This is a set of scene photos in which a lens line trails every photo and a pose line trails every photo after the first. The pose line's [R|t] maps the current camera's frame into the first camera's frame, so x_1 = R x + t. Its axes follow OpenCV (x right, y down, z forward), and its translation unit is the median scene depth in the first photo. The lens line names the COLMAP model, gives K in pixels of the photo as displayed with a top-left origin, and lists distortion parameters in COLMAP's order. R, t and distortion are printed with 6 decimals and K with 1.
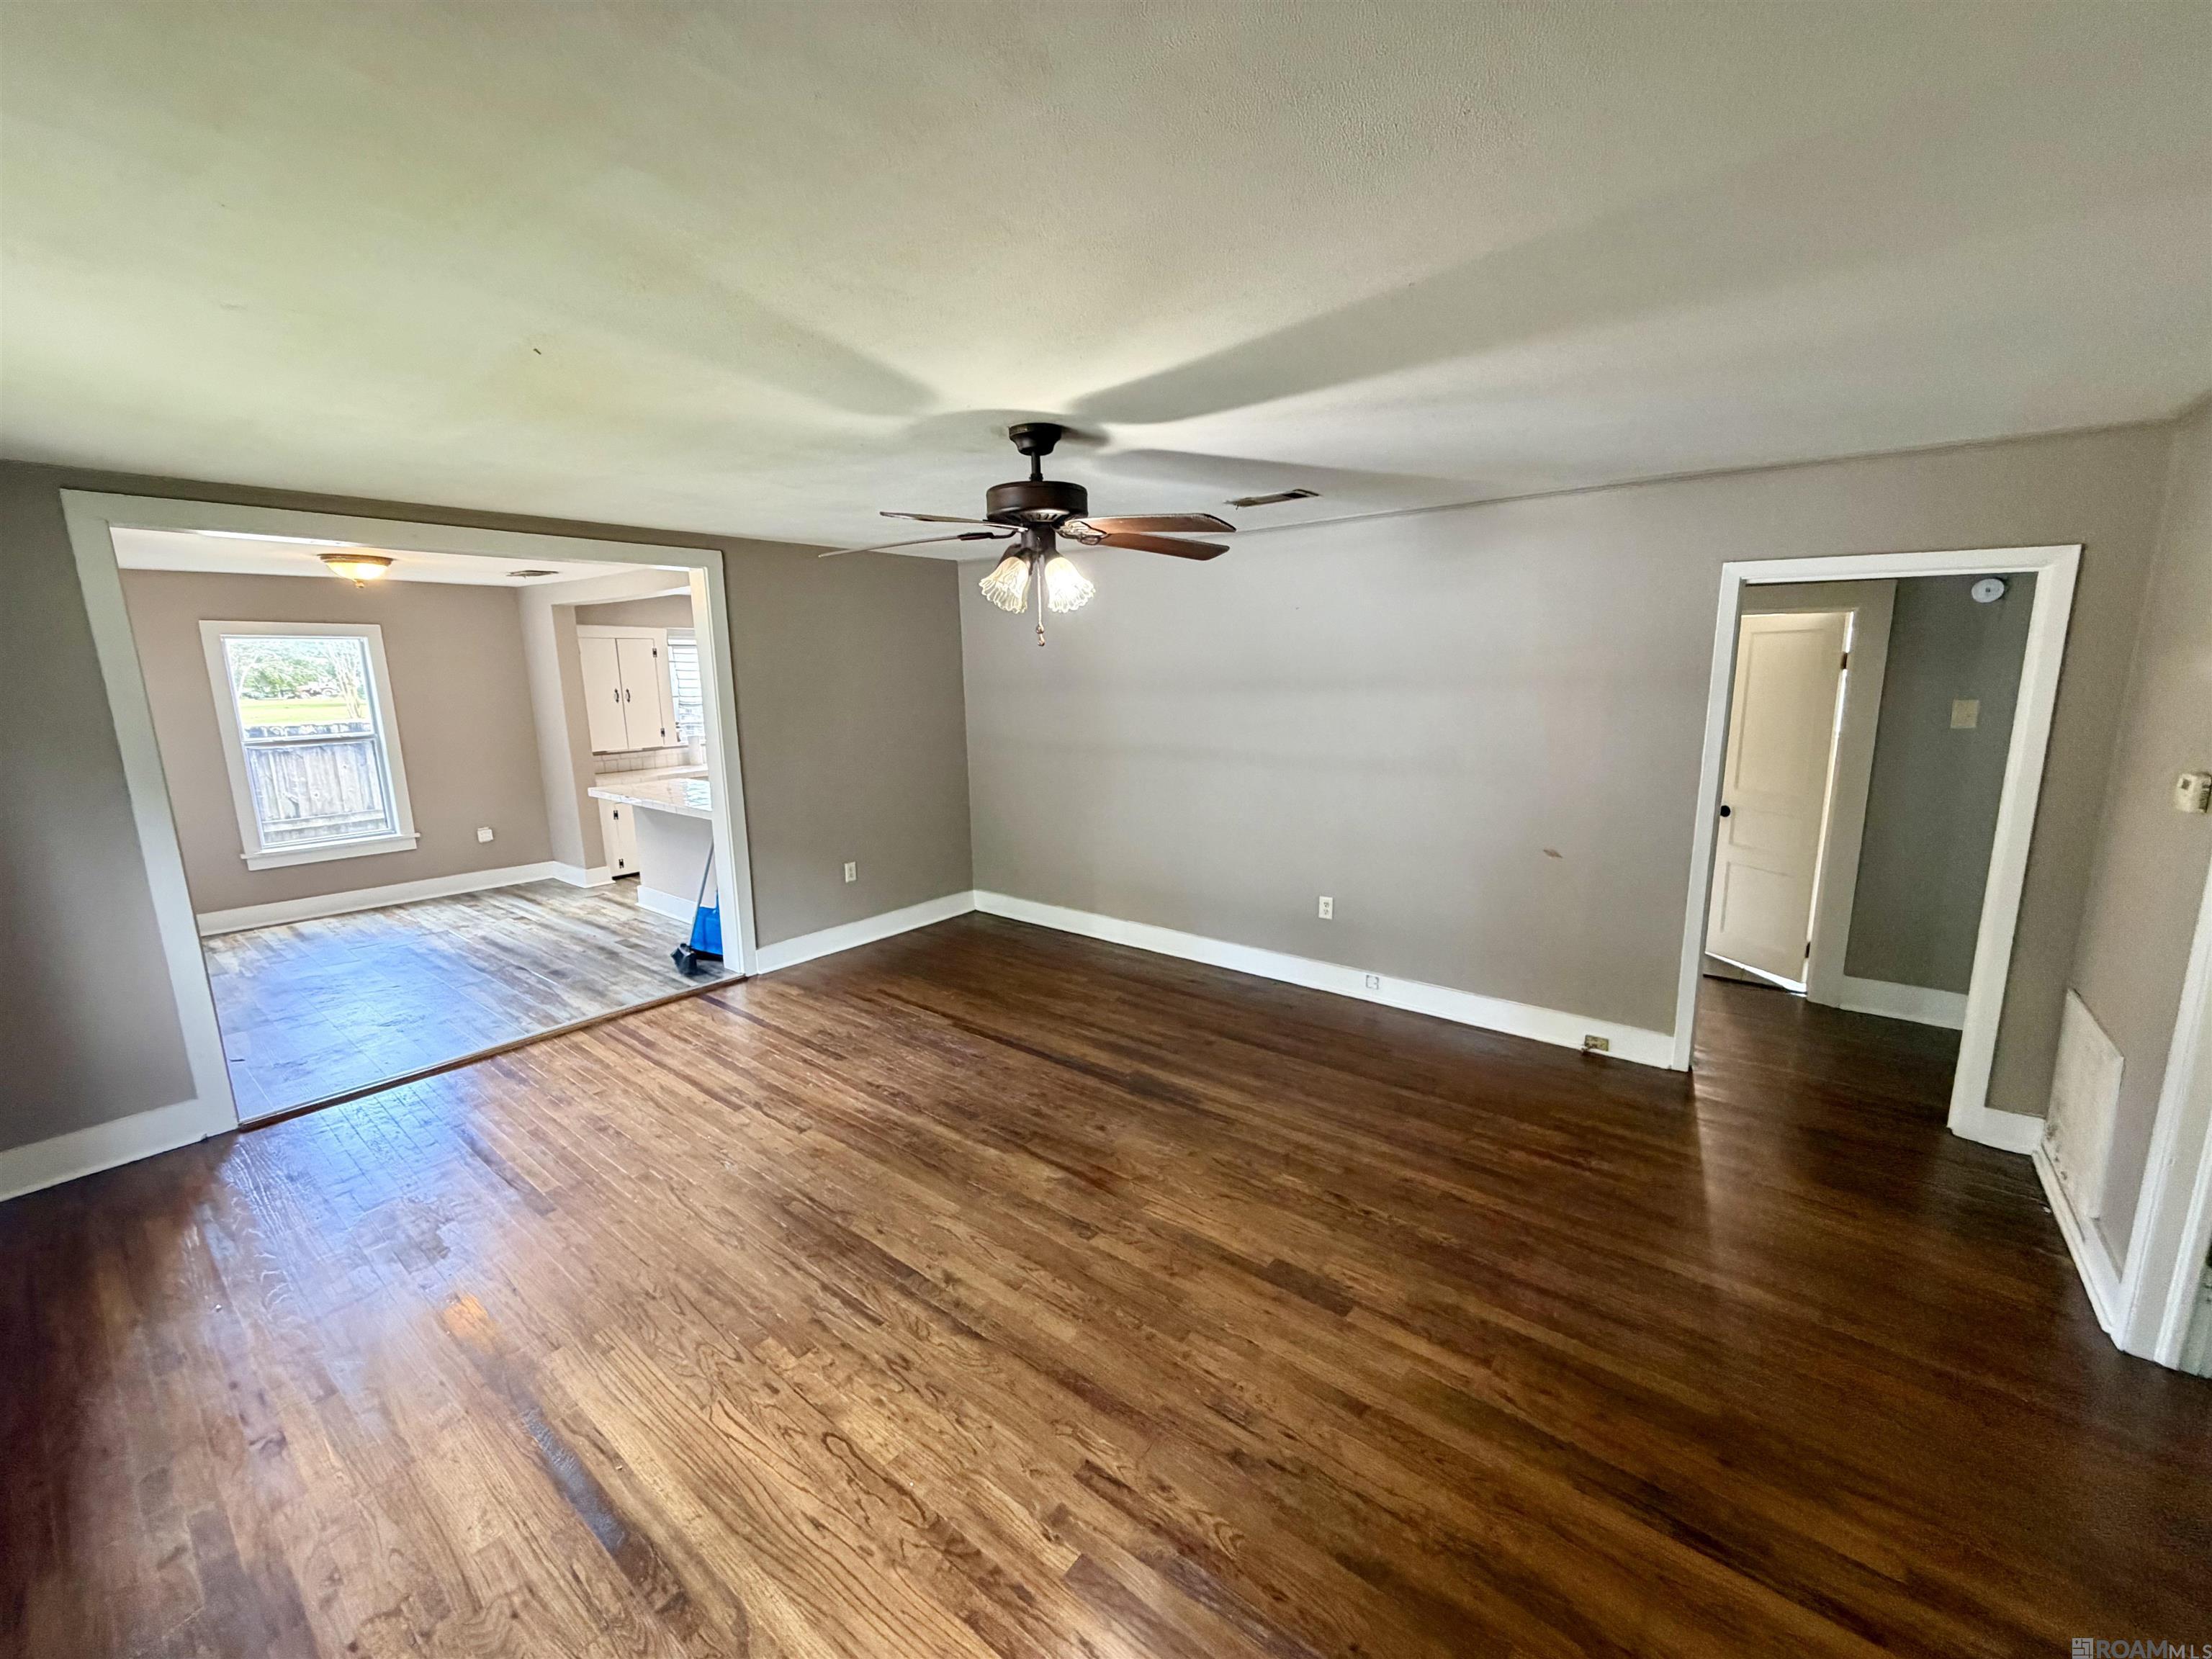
lens RADIAL K [[884.0, 0, 1106.0], [0, 884.0, 829.5], [0, 0, 1]] dist [-0.010957, 0.000252]
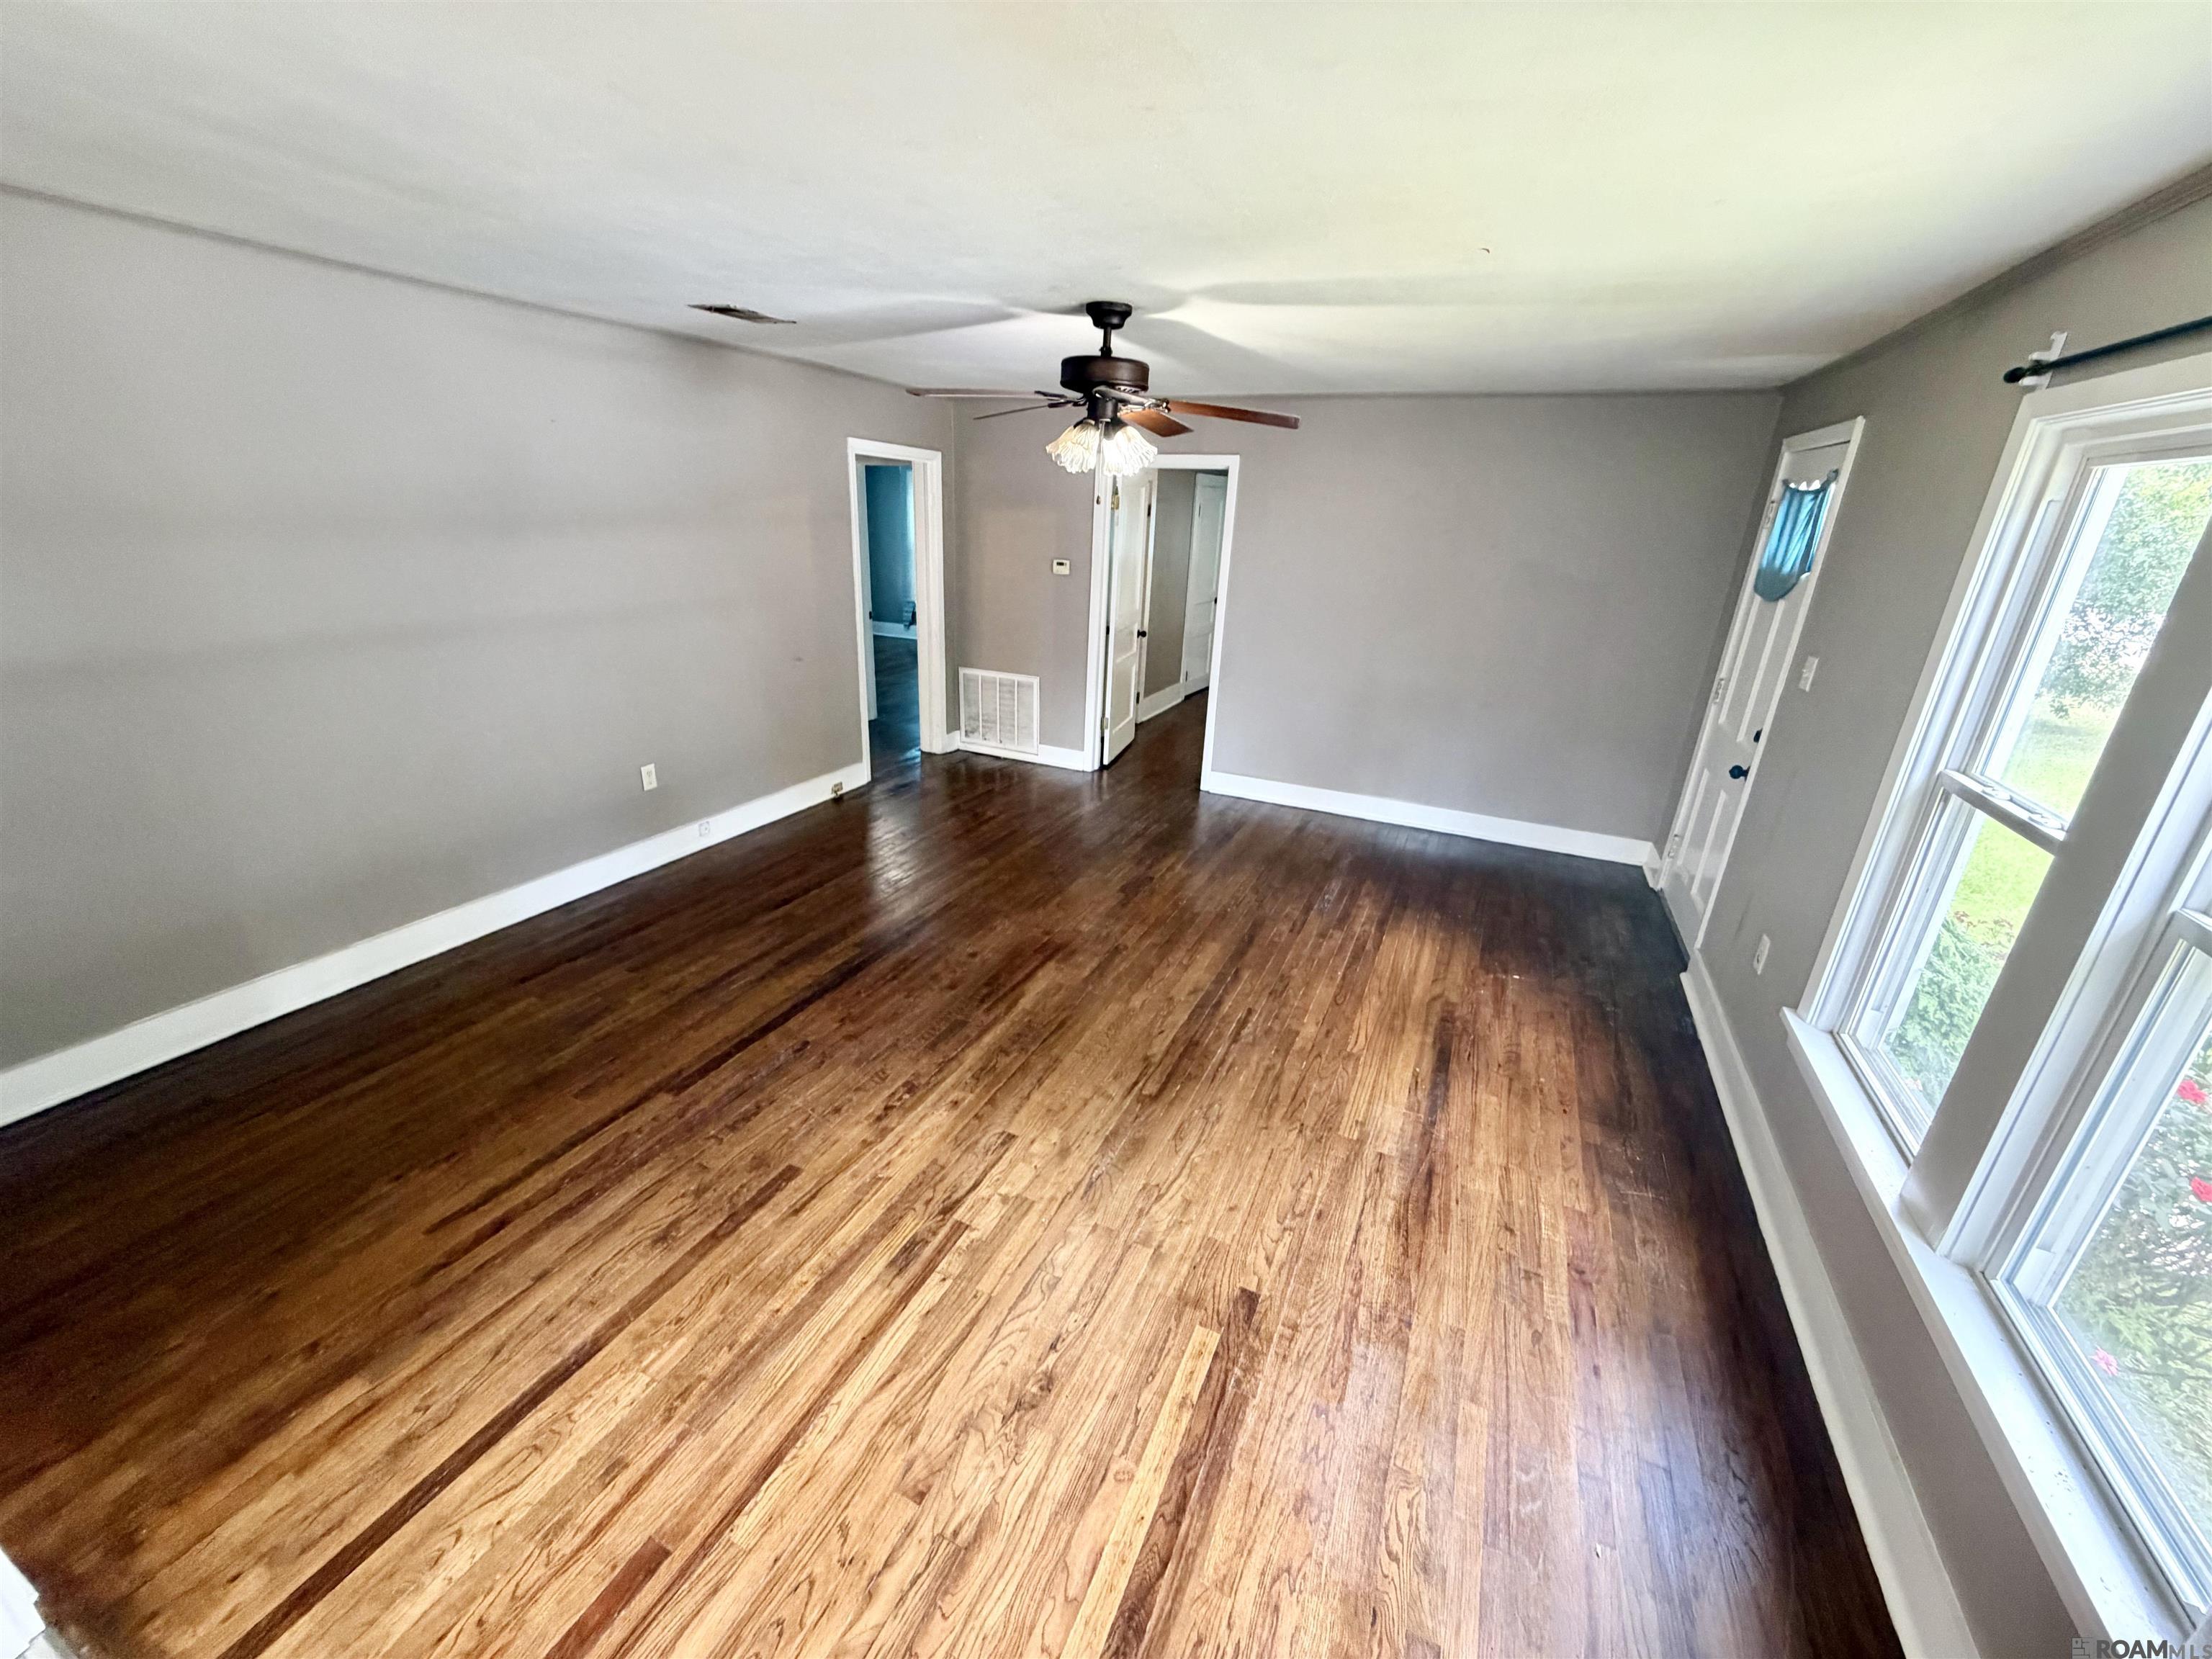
lens RADIAL K [[884.0, 0, 1106.0], [0, 884.0, 829.5], [0, 0, 1]] dist [-0.010957, 0.000252]
pose [[-0.249075, -0.334621, 0.908840, -0.916637], [0.132754, 0.917761, 0.374288, -0.179889], [-0.959342, 0.213878, -0.184169, 0.930105]]
